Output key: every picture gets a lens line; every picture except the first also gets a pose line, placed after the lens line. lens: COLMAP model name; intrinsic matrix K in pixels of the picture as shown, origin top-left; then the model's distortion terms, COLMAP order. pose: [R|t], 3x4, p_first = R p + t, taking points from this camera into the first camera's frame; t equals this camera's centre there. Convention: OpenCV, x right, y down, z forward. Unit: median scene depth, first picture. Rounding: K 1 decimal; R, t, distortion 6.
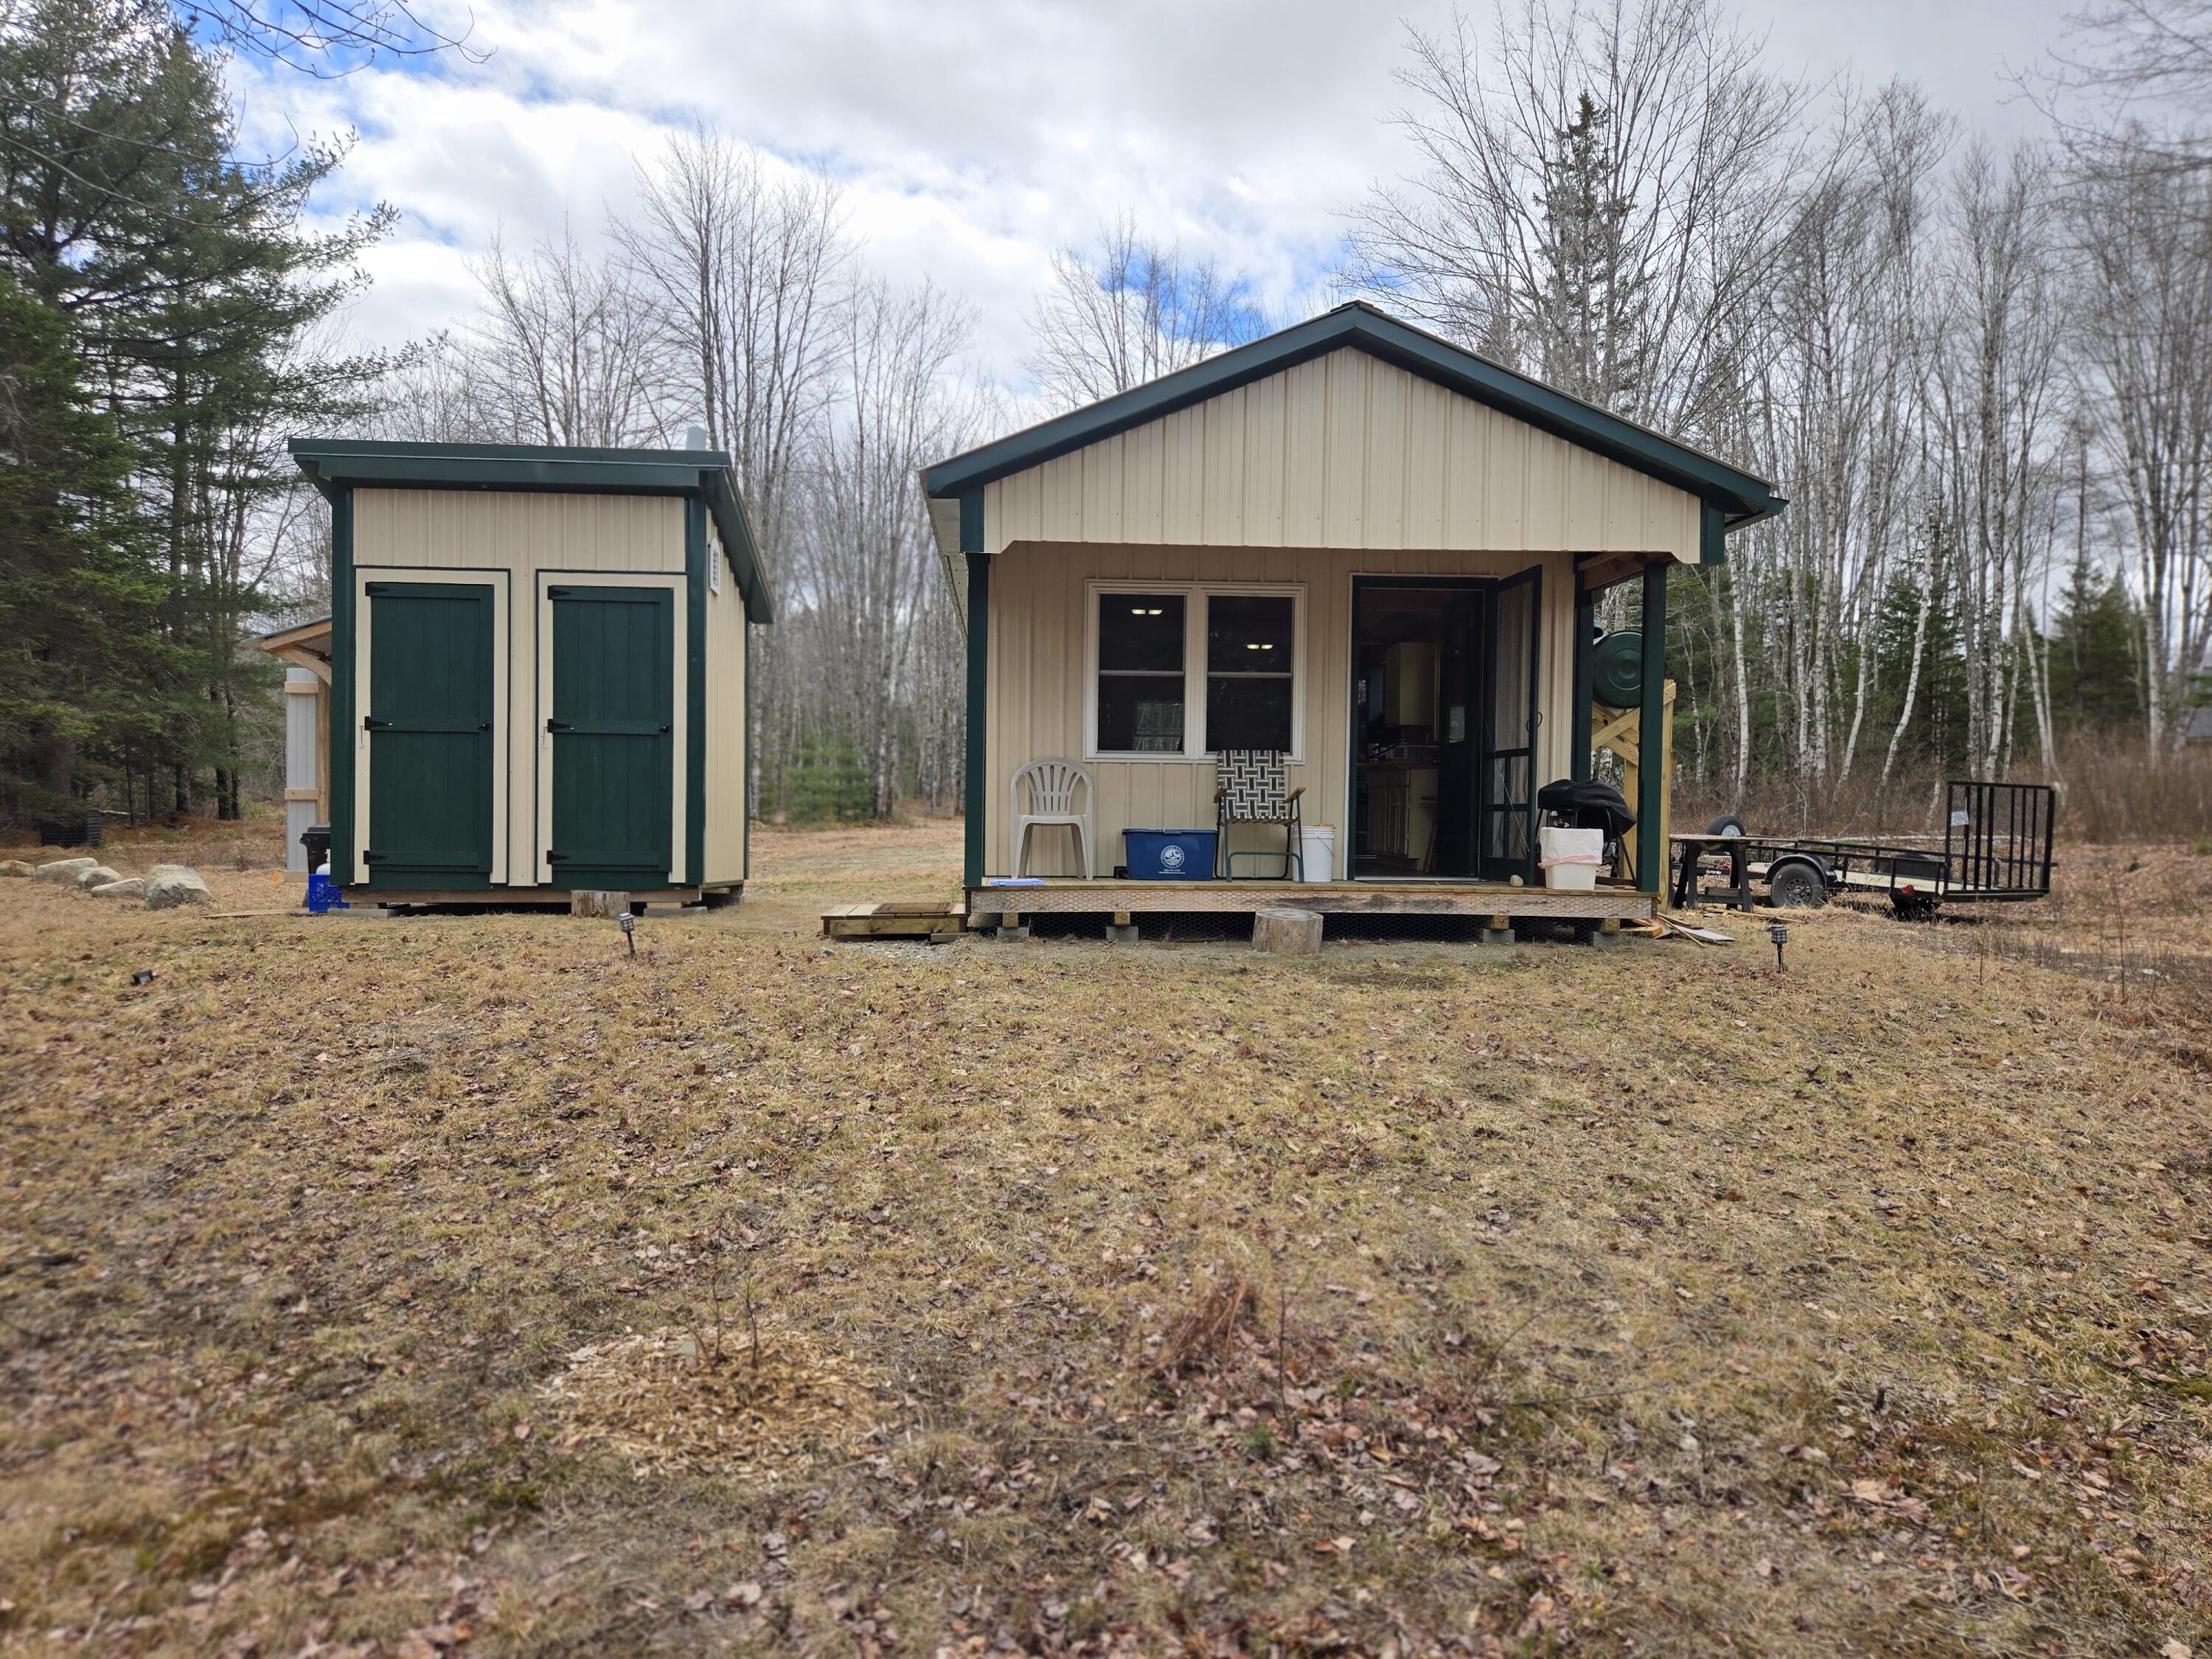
lens RADIAL K [[1364.2, 0, 1106.0], [0, 1364.2, 829.5], [0, 0, 1]] dist [0.004191, -0.002321]
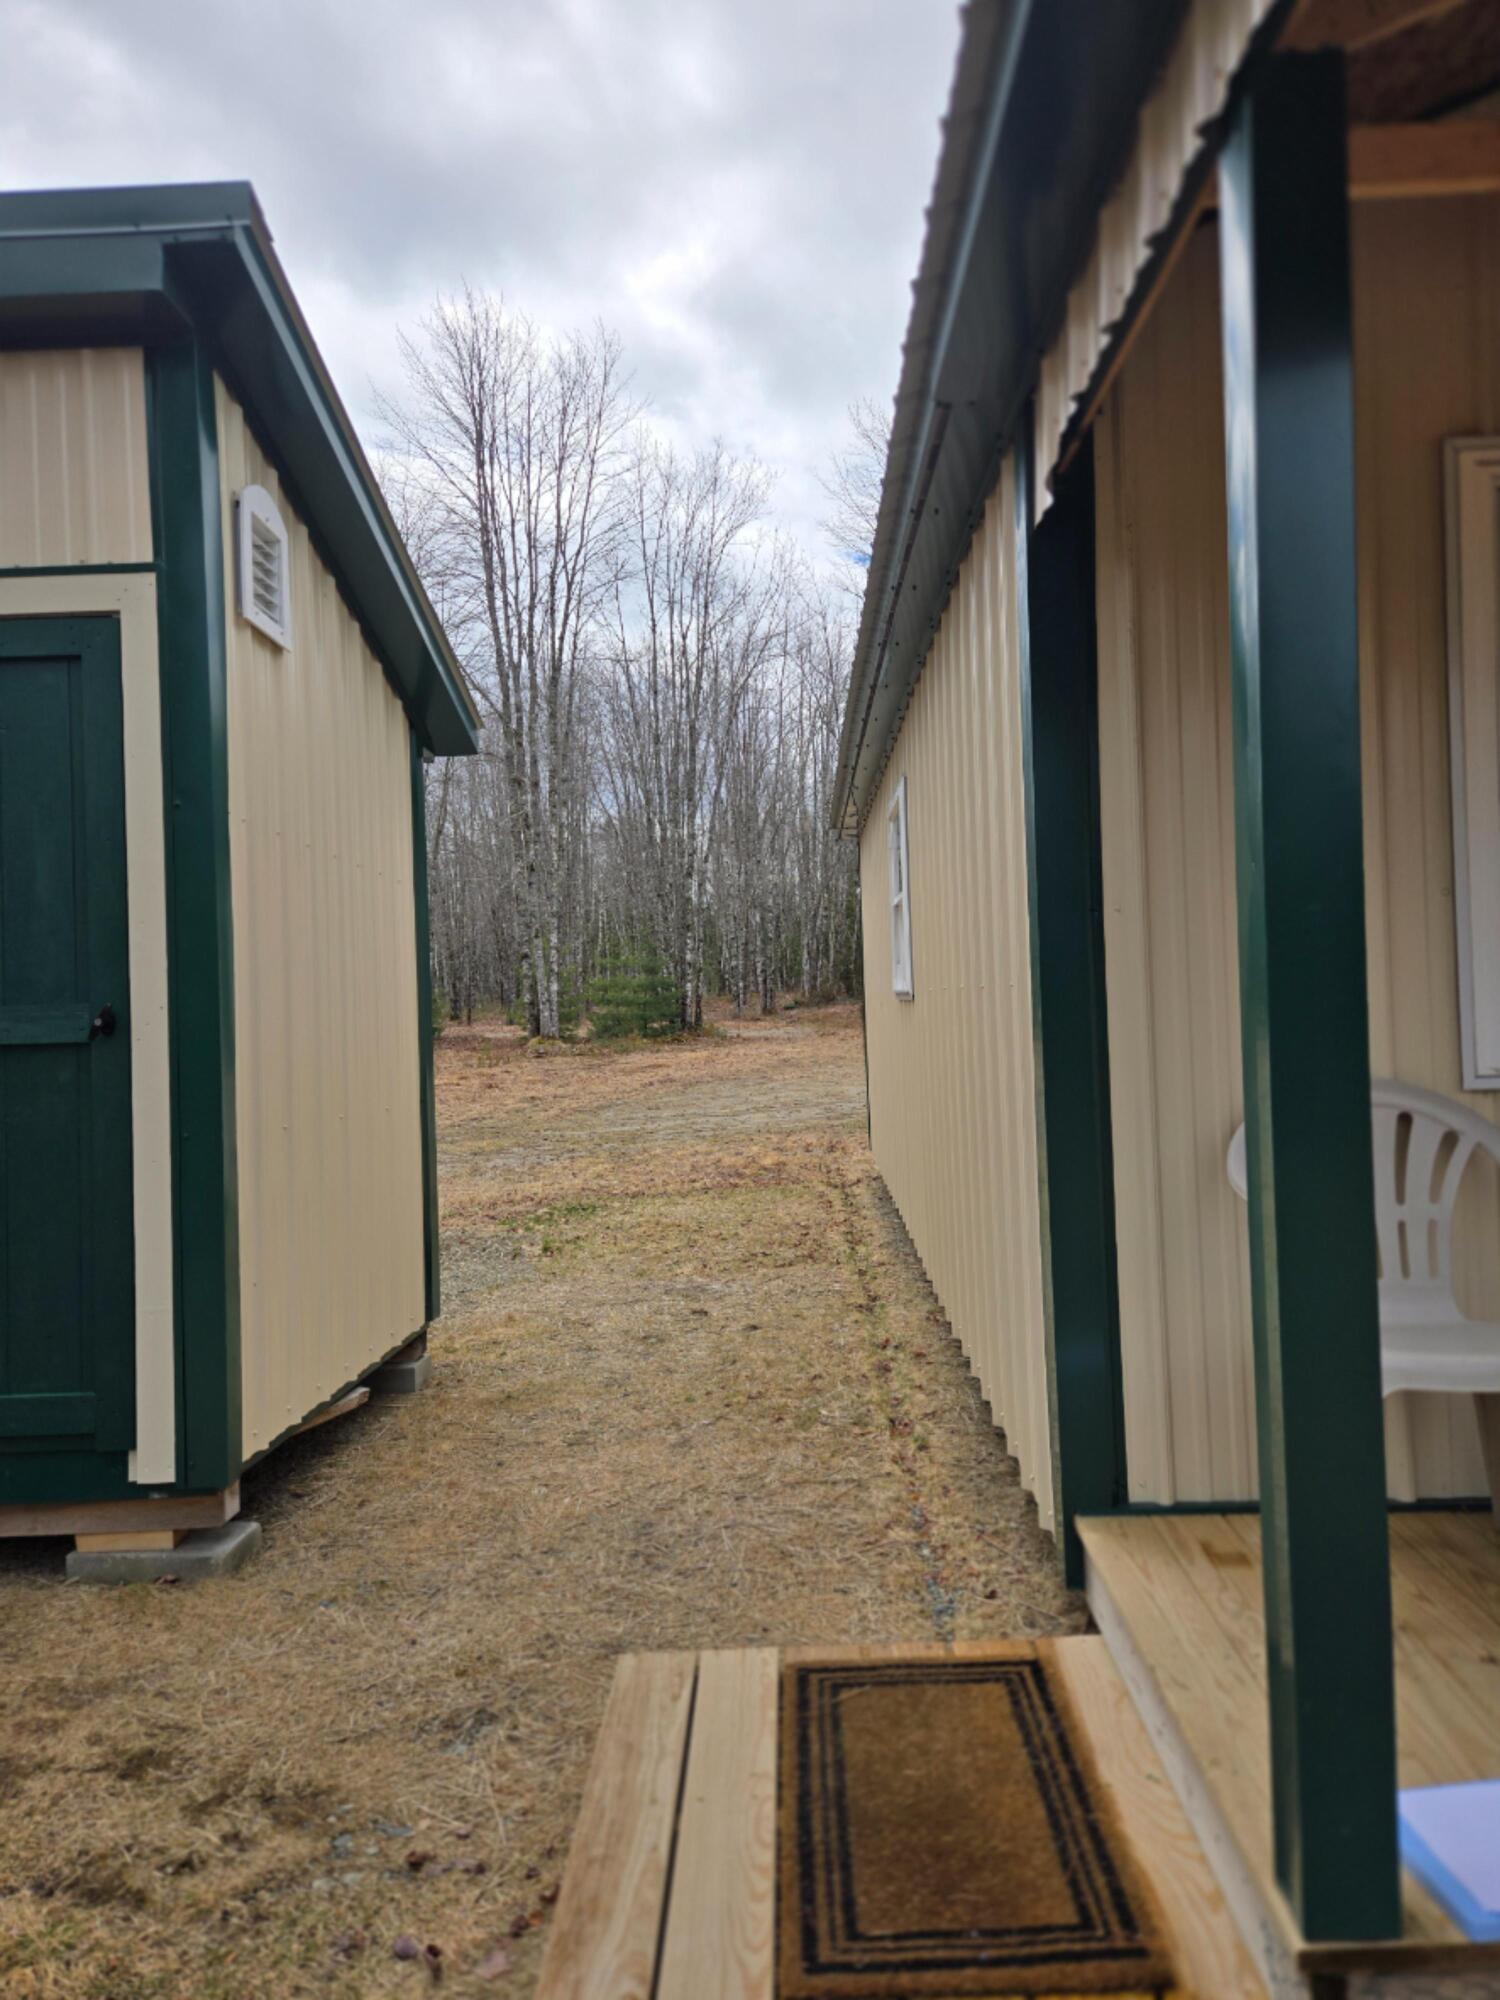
lens RADIAL K [[1360.8, 0, 750.0], [0, 1360.8, 1000.0], [0, 0, 1]] dist [-0.000919, -0.000138]
pose [[0.992259, -0.042730, -0.116601, -0.020807], [0.040749, 0.998983, -0.019320, -0.011156], [0.117308, 0.014419, 0.992991, 0.114040]]
